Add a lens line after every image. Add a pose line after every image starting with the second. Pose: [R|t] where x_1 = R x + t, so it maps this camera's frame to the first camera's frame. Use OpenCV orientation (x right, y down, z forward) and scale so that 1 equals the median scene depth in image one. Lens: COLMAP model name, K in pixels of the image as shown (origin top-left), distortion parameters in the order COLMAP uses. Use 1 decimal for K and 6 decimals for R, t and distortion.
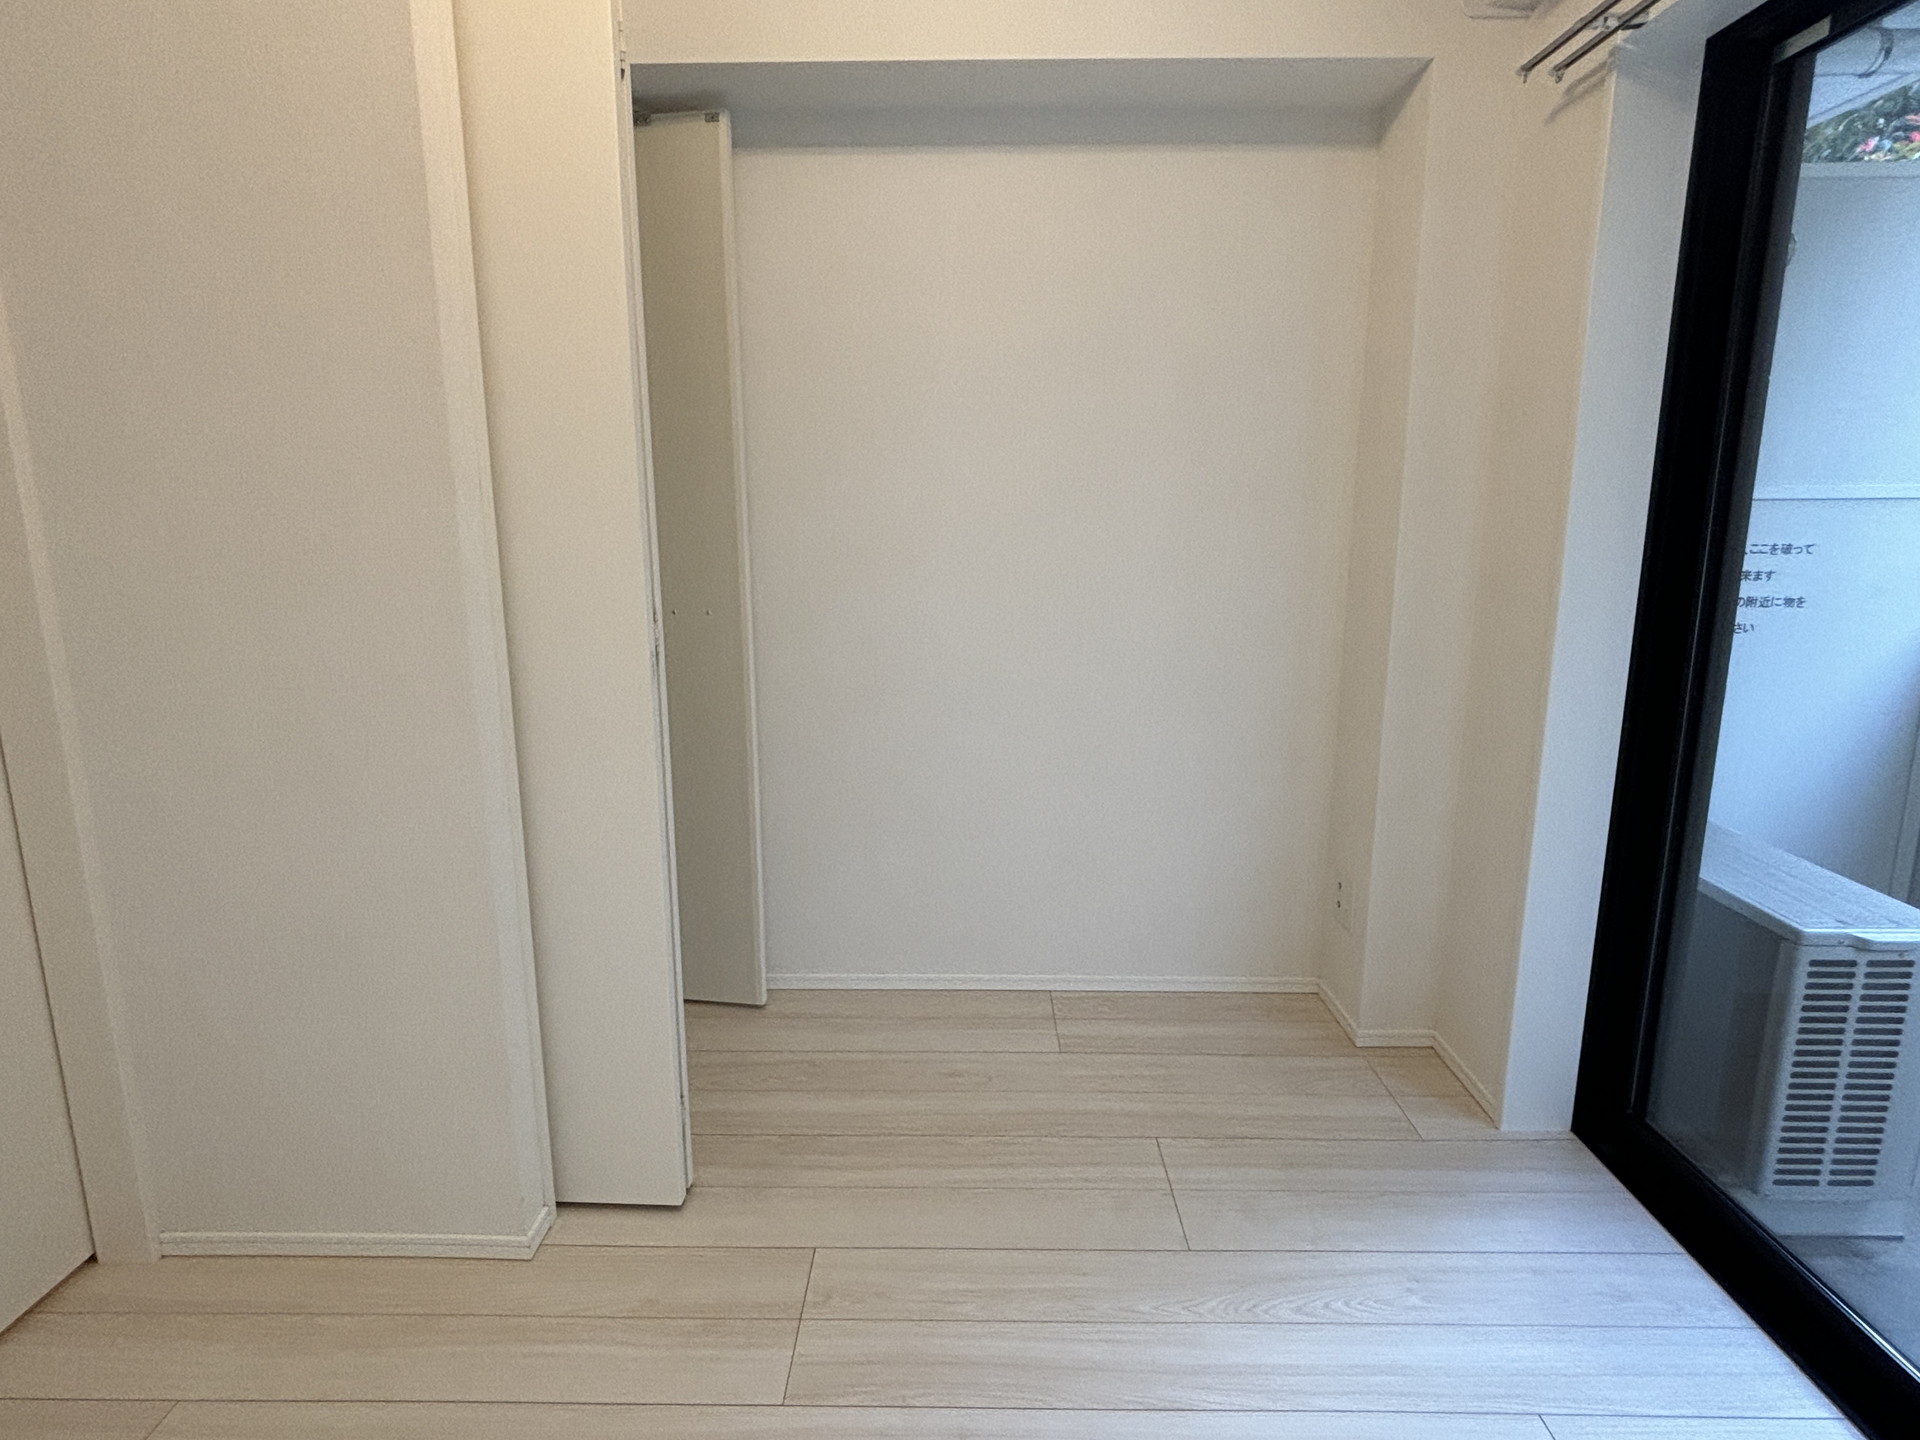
lens RADIAL K [[1035.9, 0, 966.6], [0, 1035.9, 711.8], [0, 0, 1]] dist [0.004294, -0.002299]
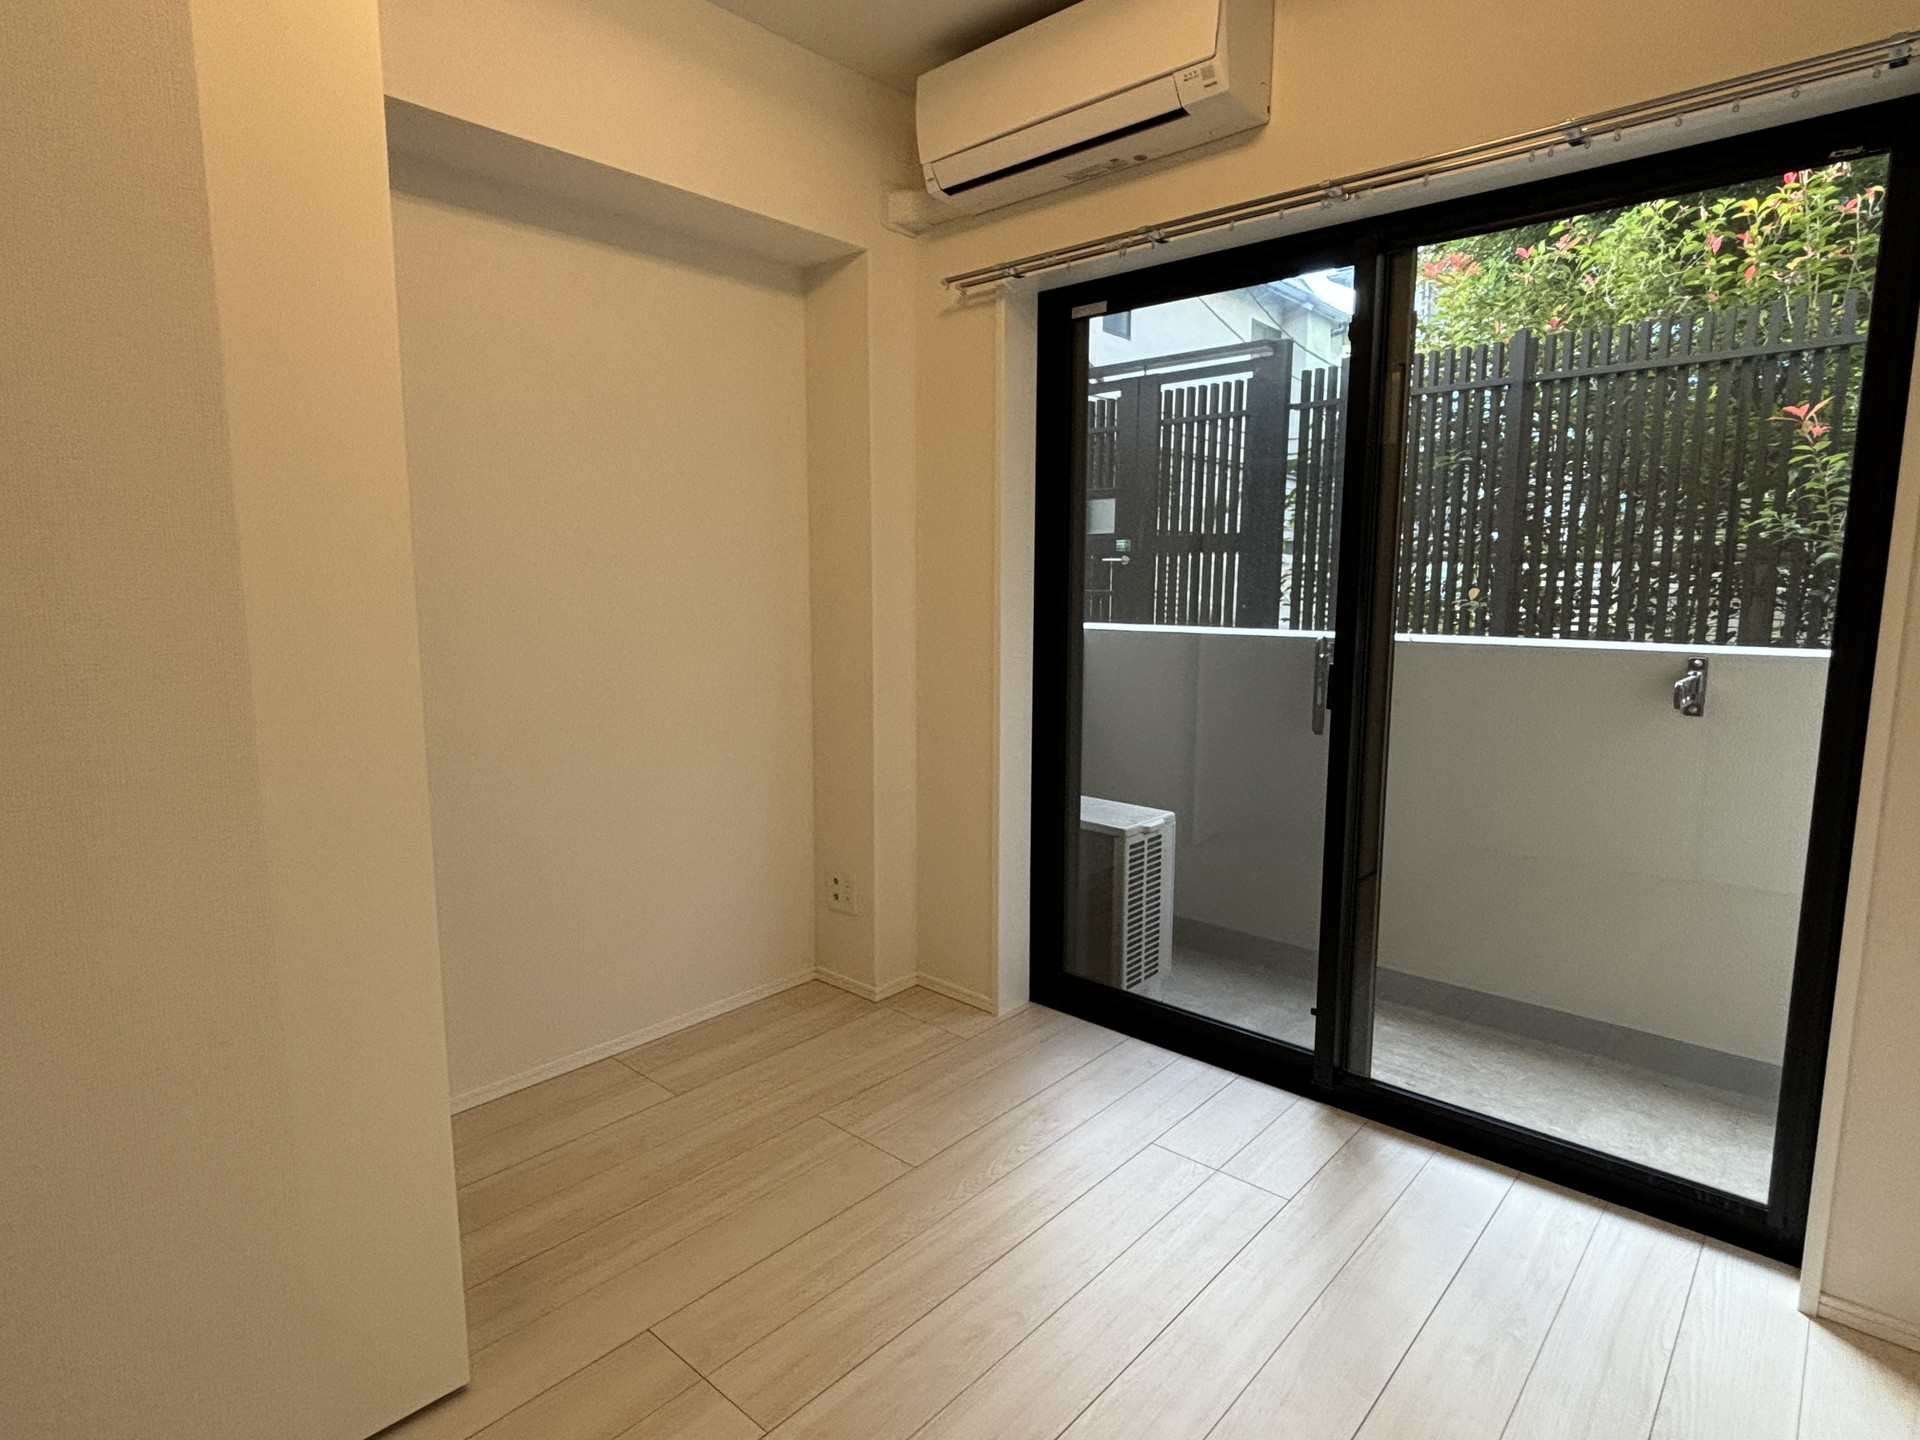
lens RADIAL K [[1035.9, 0, 962.2], [0, 1035.9, 720.6], [0, 0, 1]] dist [0.004294, -0.002299]
pose [[0.656240, -0.104469, 0.747285, -0.562922], [0.144779, 0.989401, 0.011176, -0.016927], [-0.740532, 0.100858, 0.664409, 0.067716]]
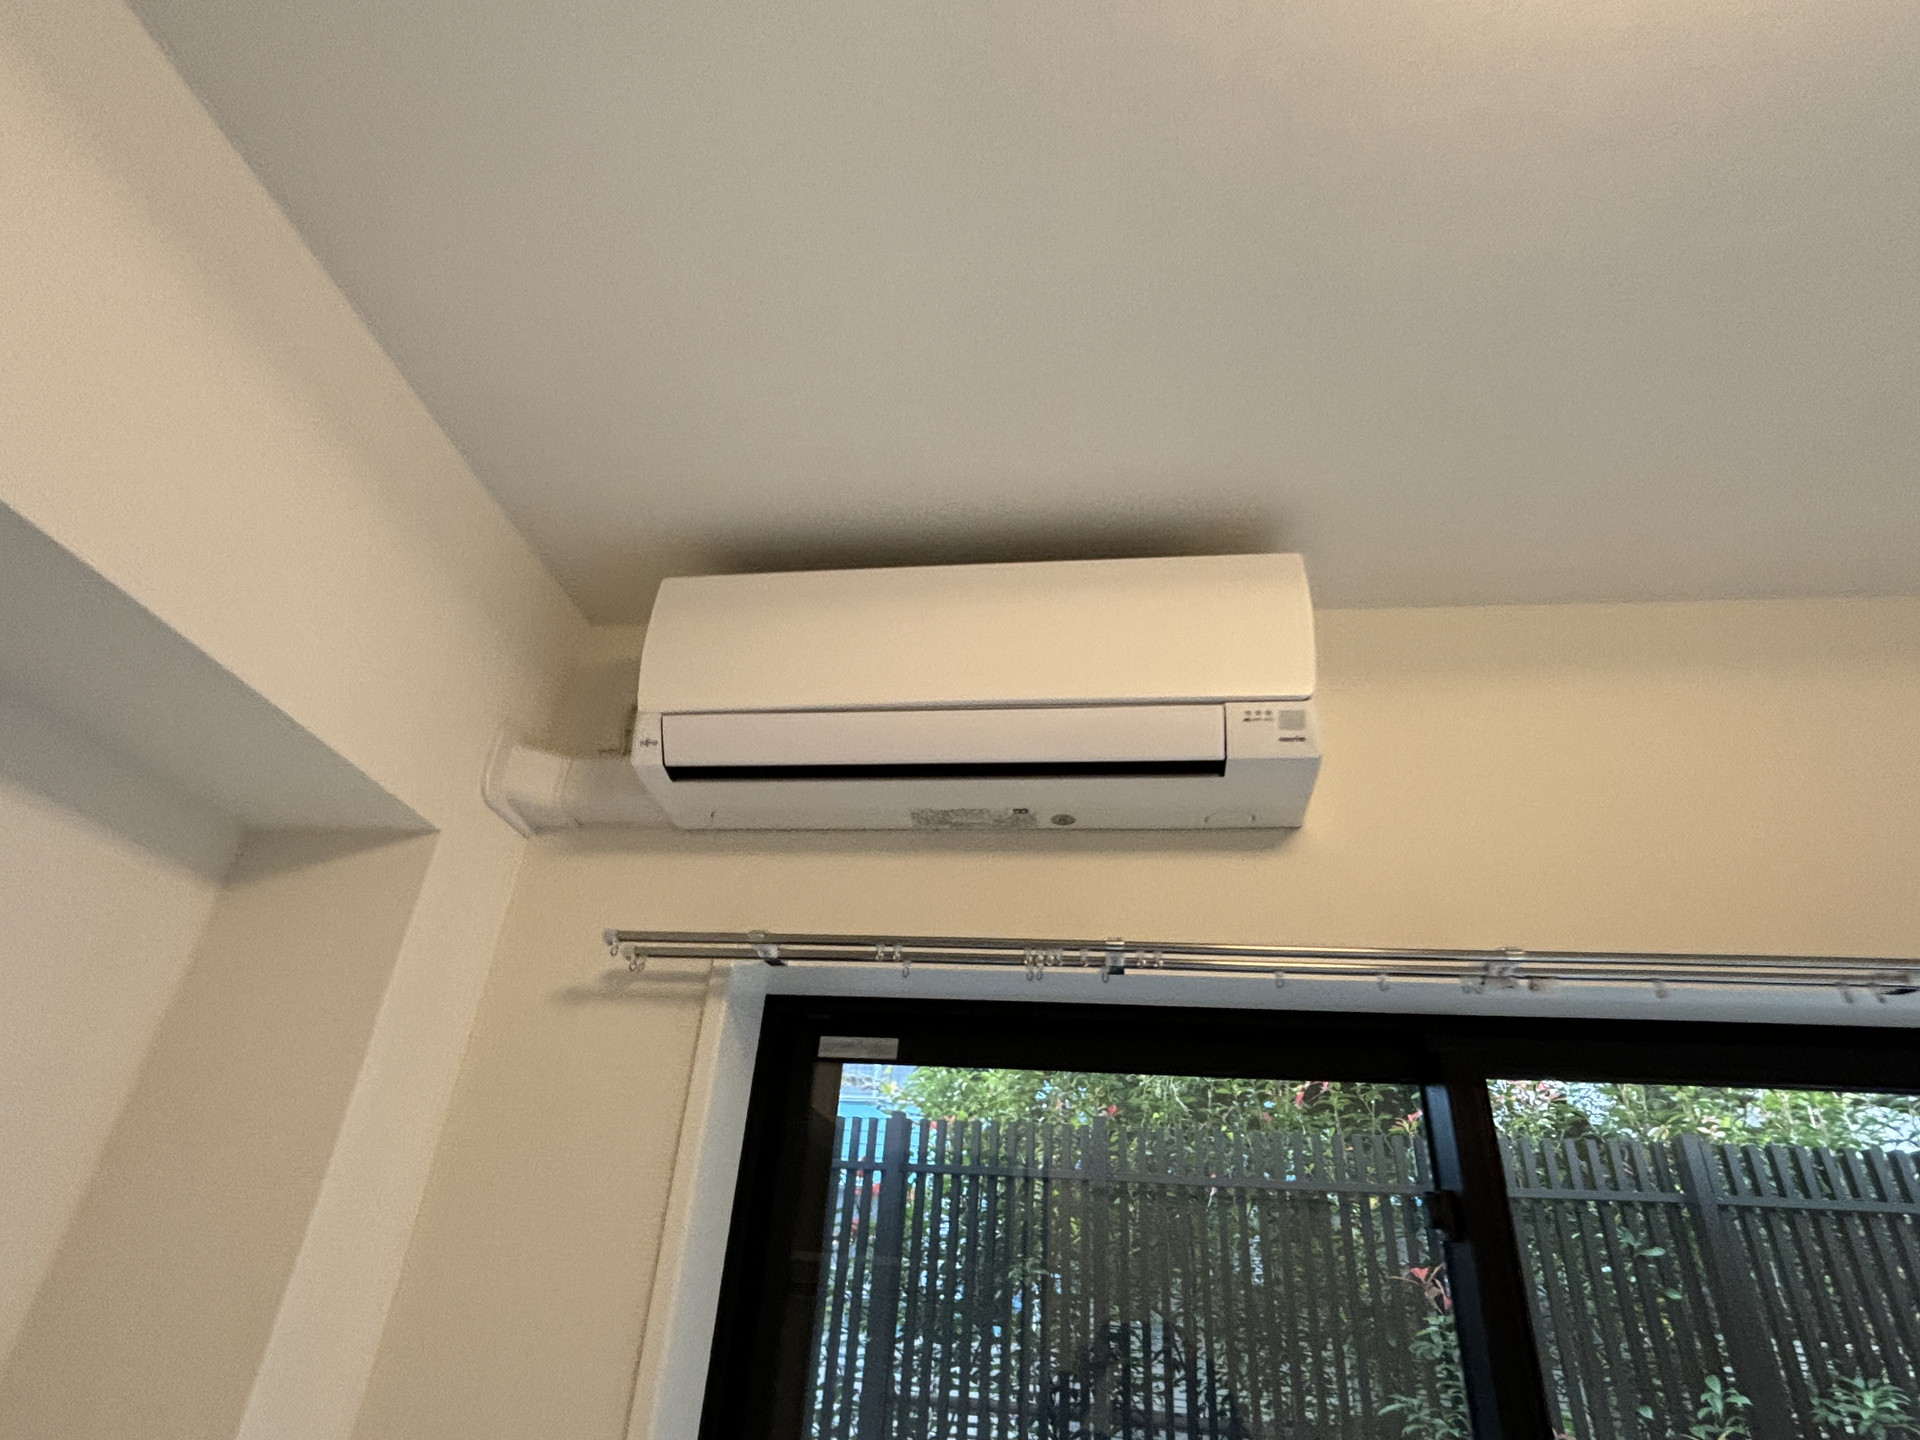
lens RADIAL K [[1035.9, 0, 964.9], [0, 1035.9, 714.4], [0, 0, 1]] dist [0.004294, -0.002299]
pose [[0.123028, 0.503487, 0.855199, -0.078260], [0.127040, 0.846665, -0.516738, -0.337737], [-0.984238, 0.172218, 0.040201, 0.671433]]
